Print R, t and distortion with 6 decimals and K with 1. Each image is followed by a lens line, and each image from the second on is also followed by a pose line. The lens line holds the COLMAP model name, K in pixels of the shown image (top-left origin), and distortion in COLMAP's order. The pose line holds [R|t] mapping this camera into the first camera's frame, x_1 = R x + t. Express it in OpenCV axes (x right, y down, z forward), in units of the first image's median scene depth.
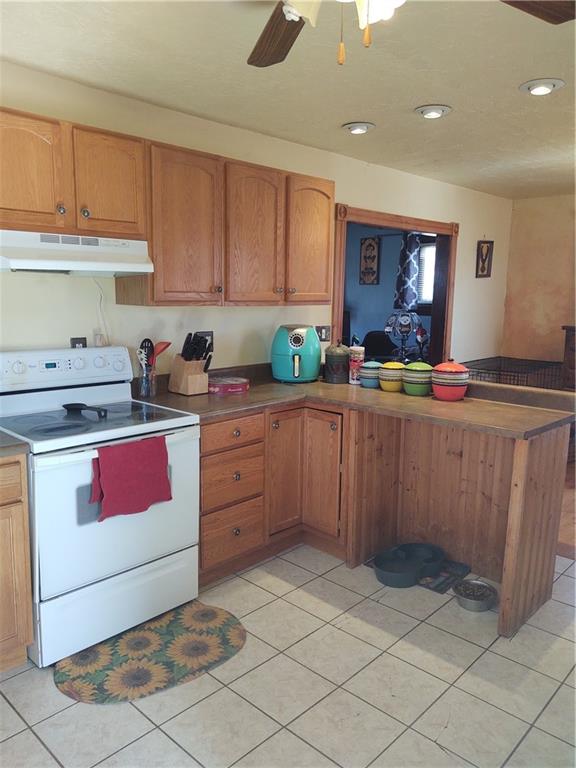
lens RADIAL K [[586.2, 0, 274.6], [0, 586.2, 383.2], [0, 0, 1]] dist [0.047526, -0.081685]
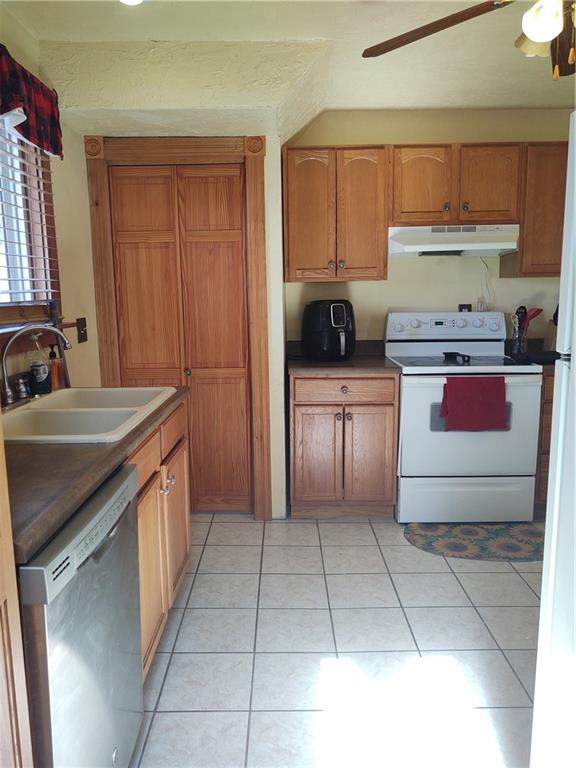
lens RADIAL K [[586.2, 0, 274.6], [0, 586.2, 383.2], [0, 0, 1]] dist [0.047526, -0.081685]
pose [[0.691842, 0.094653, -0.715818, 0.375918], [-0.091085, 0.994892, 0.043522, 0.090931], [0.716281, 0.035090, 0.696930, -0.239706]]
